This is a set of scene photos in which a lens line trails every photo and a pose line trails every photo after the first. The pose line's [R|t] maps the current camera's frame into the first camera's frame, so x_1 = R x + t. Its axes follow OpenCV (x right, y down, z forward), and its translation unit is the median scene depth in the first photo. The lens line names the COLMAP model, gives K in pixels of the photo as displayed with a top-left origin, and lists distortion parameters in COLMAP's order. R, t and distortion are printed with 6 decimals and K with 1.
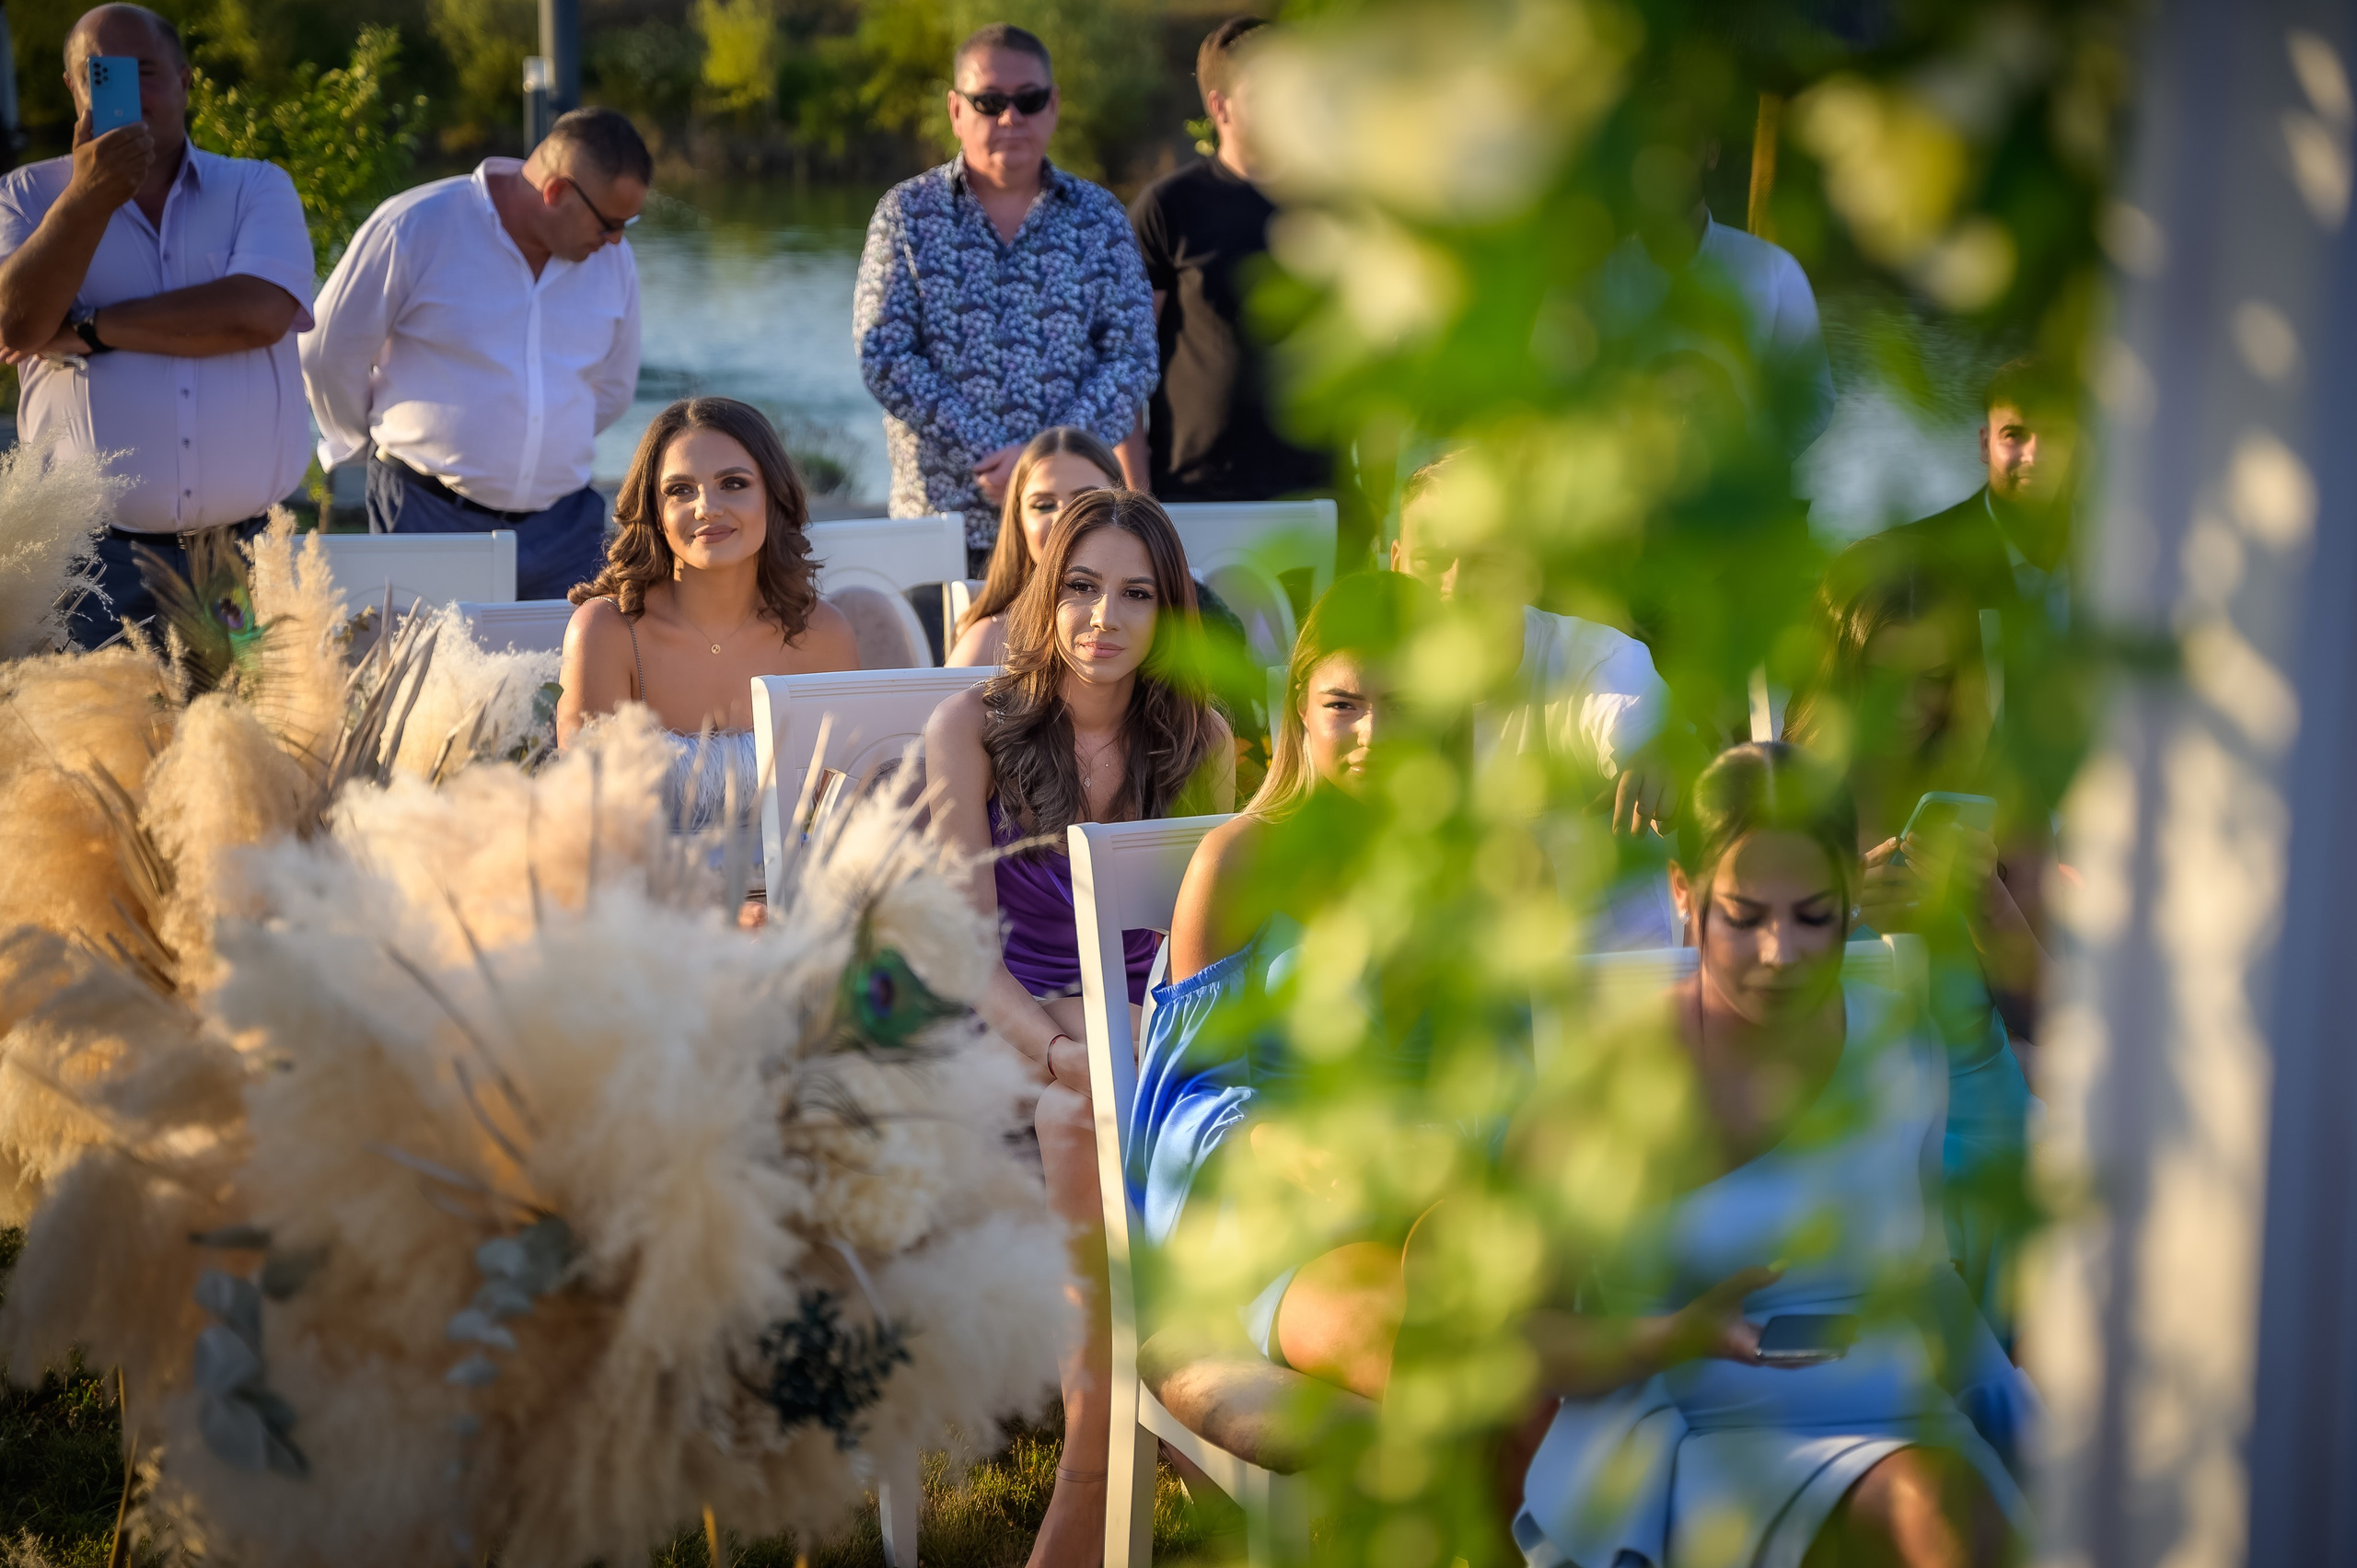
lens RADIAL K [[4441.3, 0, 1178.5], [0, 4441.3, 784.0], [0, 0, 1]] dist [0.412486, 0.008455]
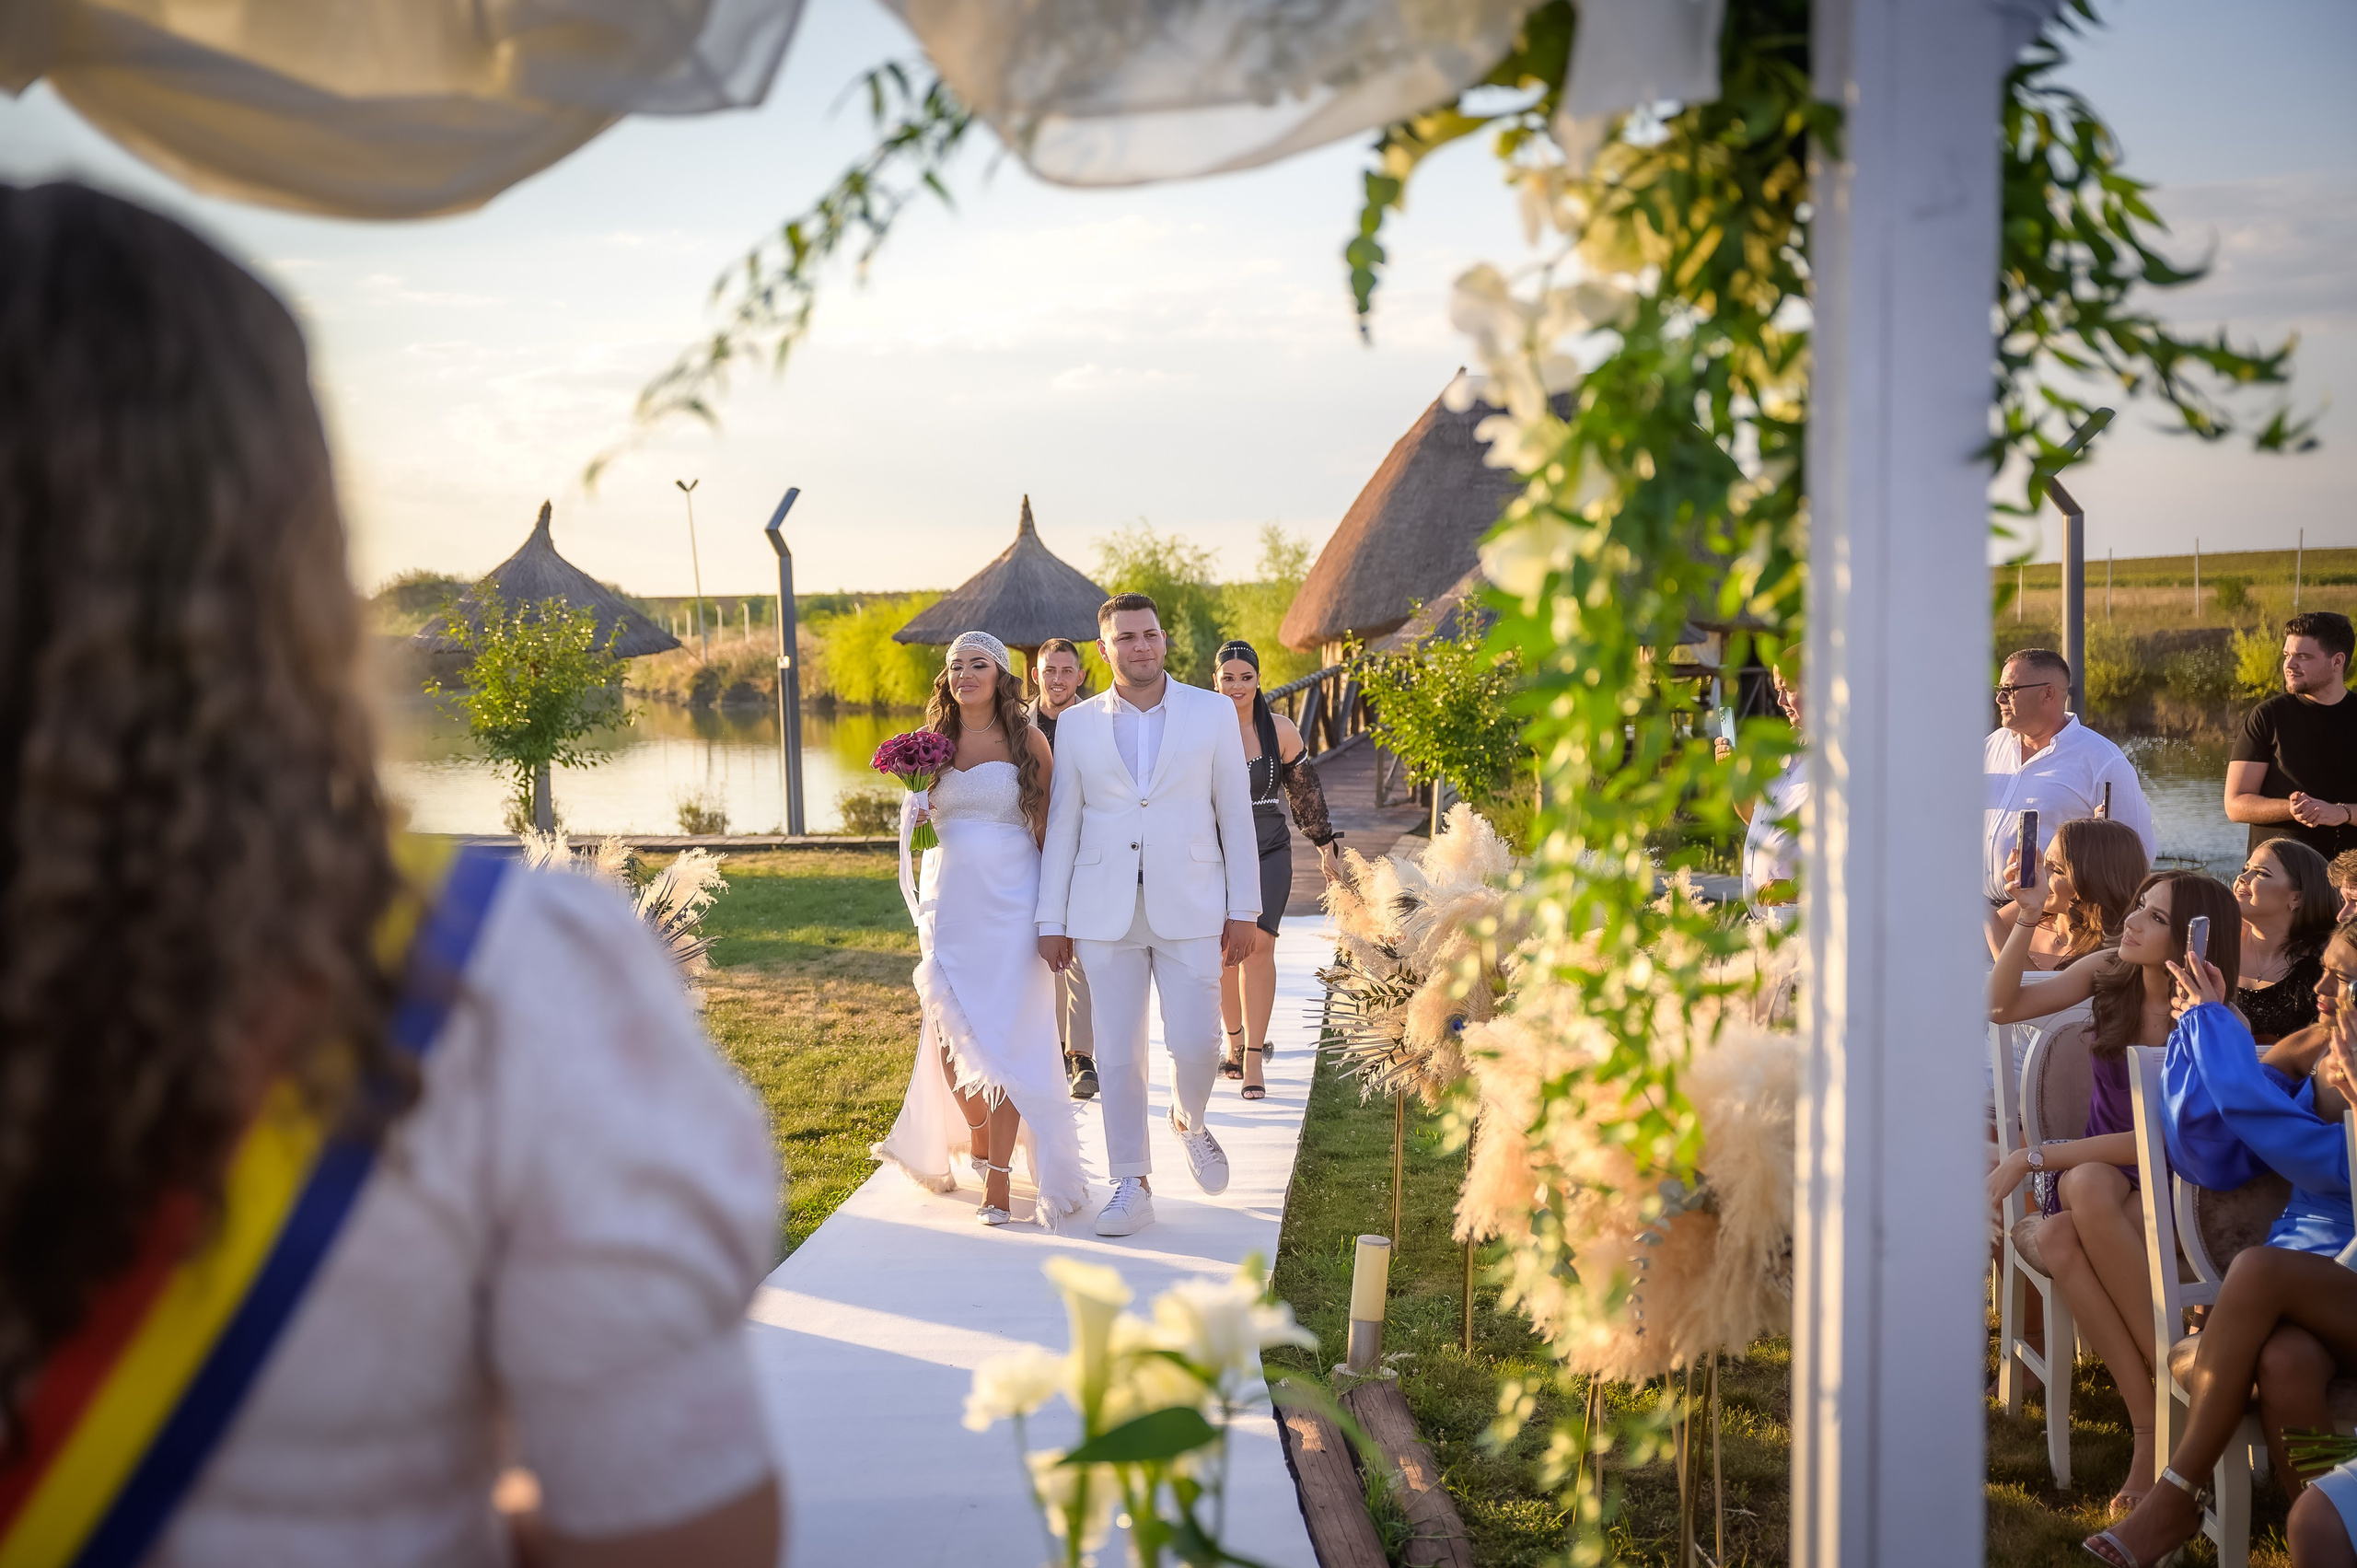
lens RADIAL K [[2730.2, 0, 1213.4], [0, 2730.2, 778.9], [0, 0, 1]] dist [0.048372, 0.009770]
pose [[0.892975, -0.008430, -0.450027, 0.219843], [-0.047093, 0.992587, -0.112039, 0.066282], [0.447636, 0.121241, 0.885959, -0.222866]]
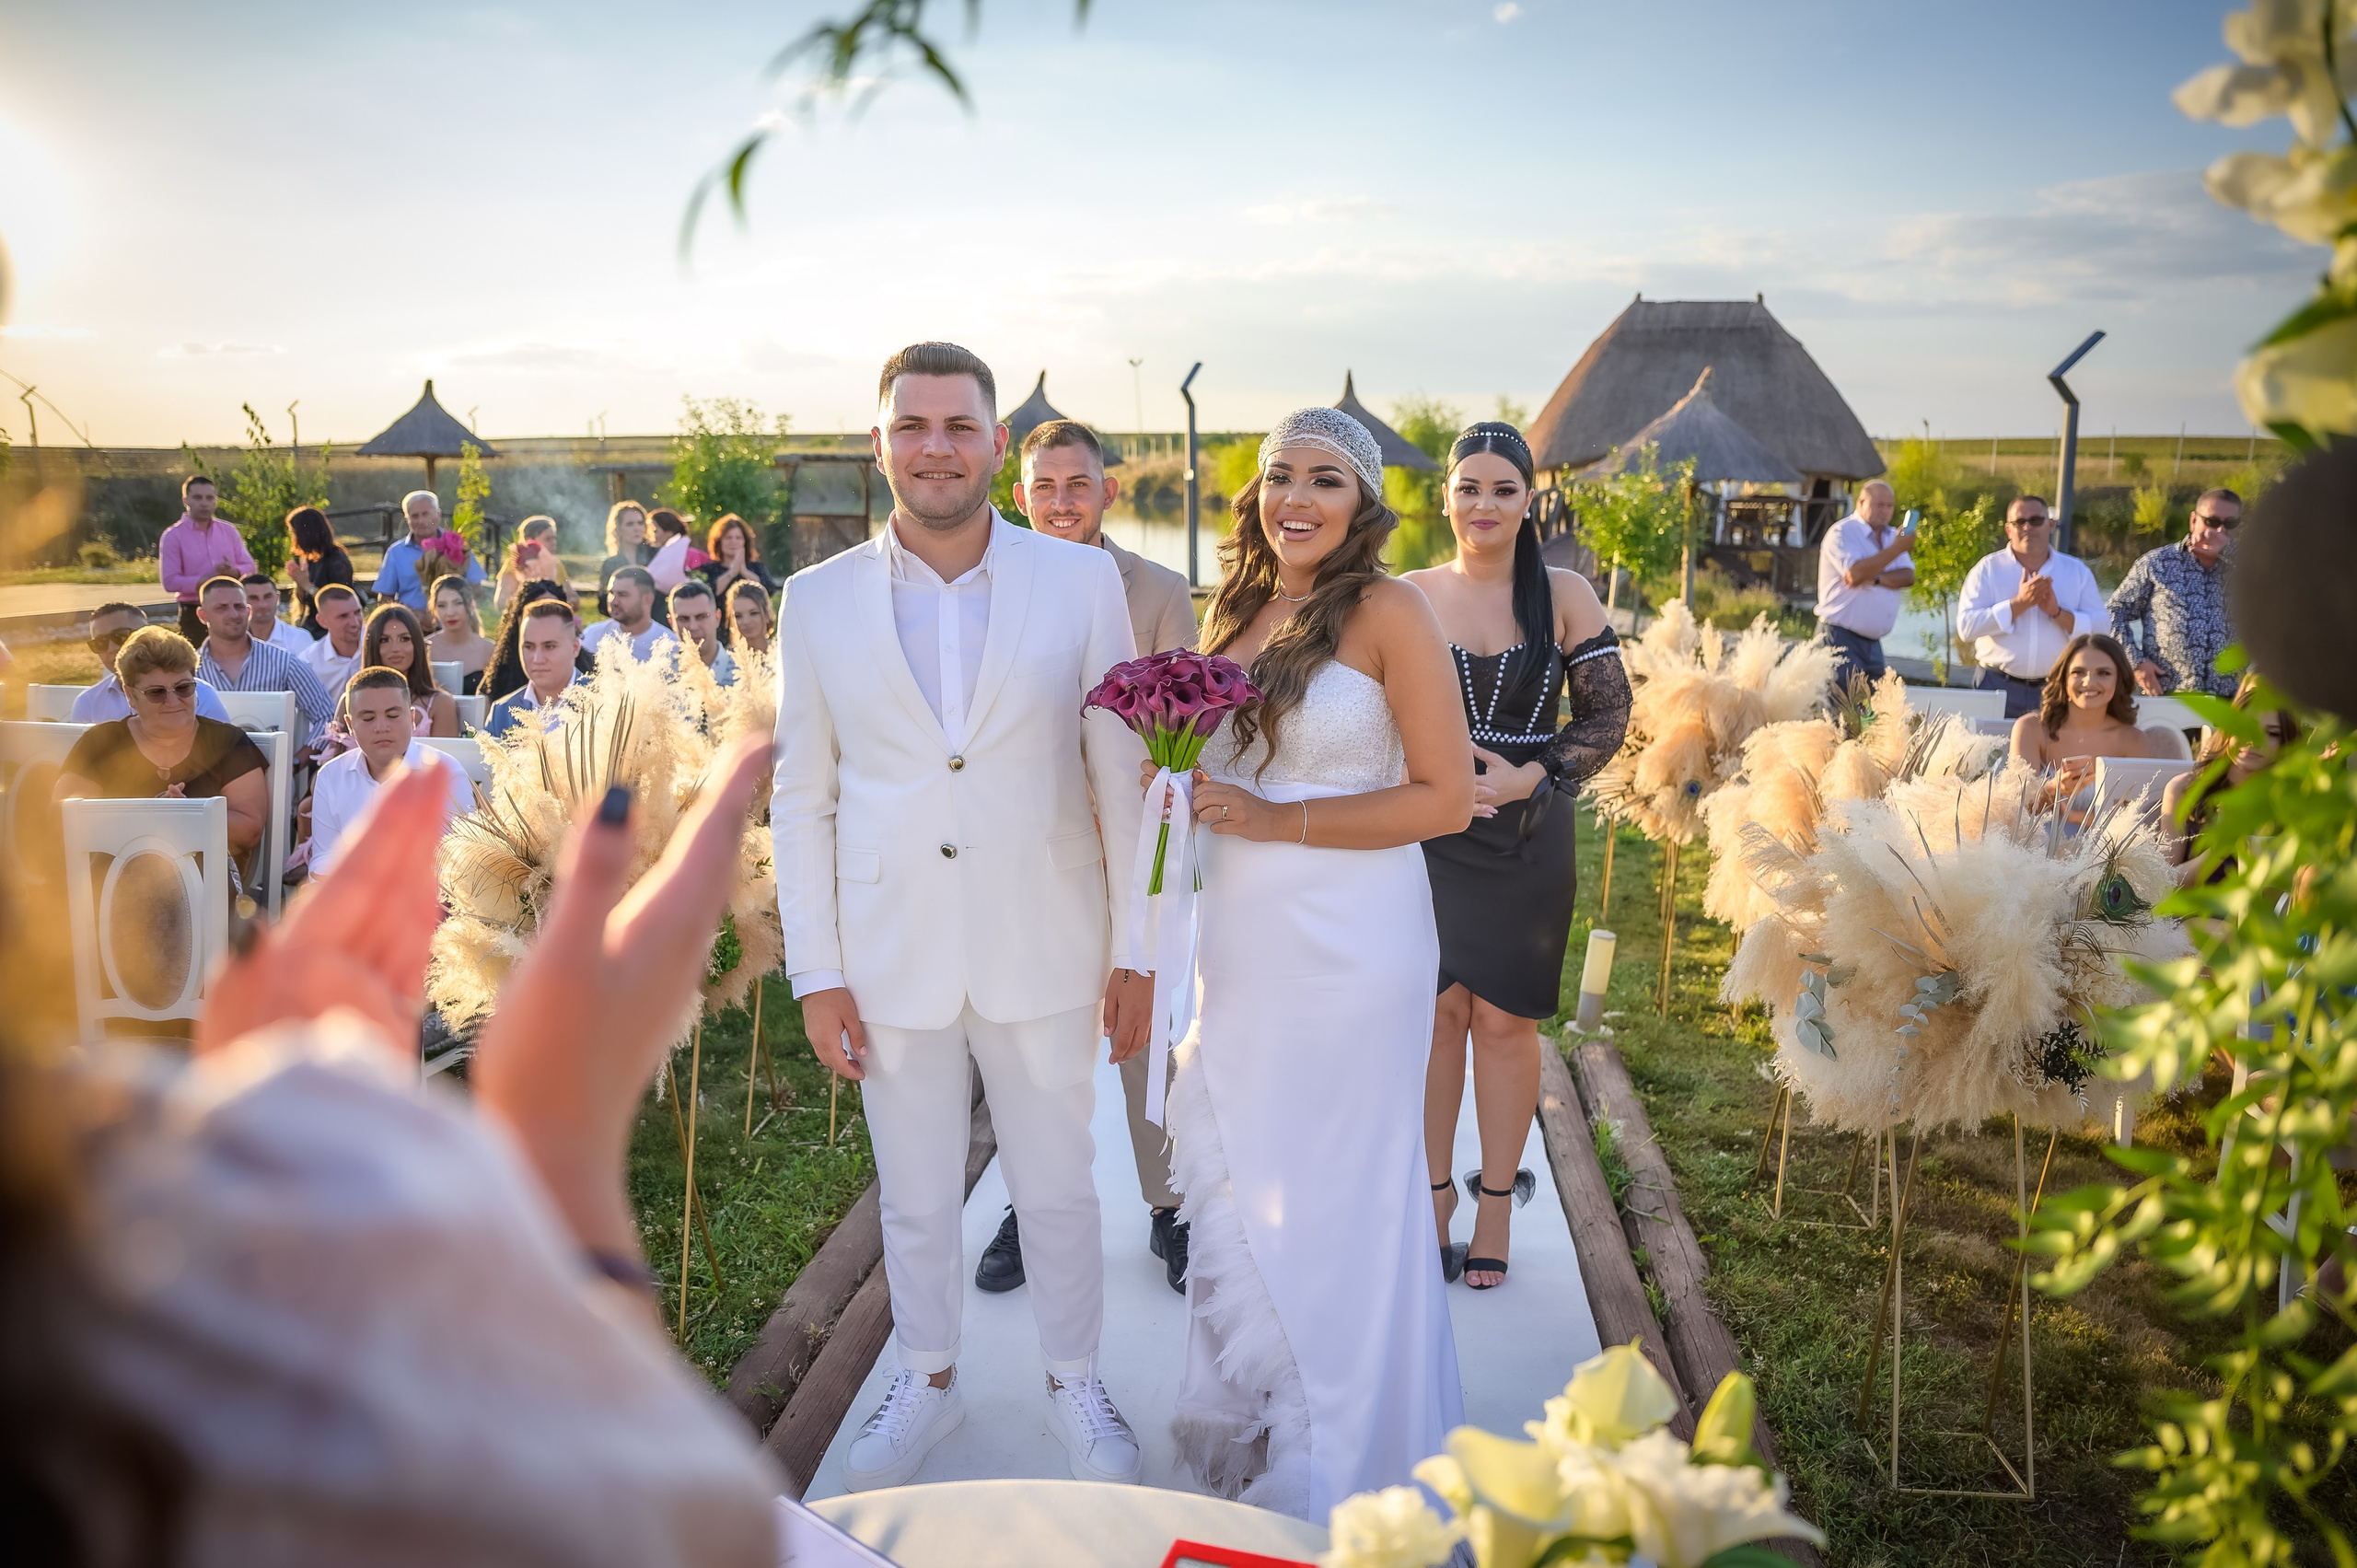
lens RADIAL K [[1698.9, 0, 1184.7], [0, 1698.9, 778.3], [0, 0, 1]] dist [-0.146884, 0.104974]
pose [[0.810555, 0.095783, -0.577777, 0.021348], [-0.094874, 0.994980, 0.031847, 0.007708], [0.577927, 0.029002, 0.815573, 0.073289]]
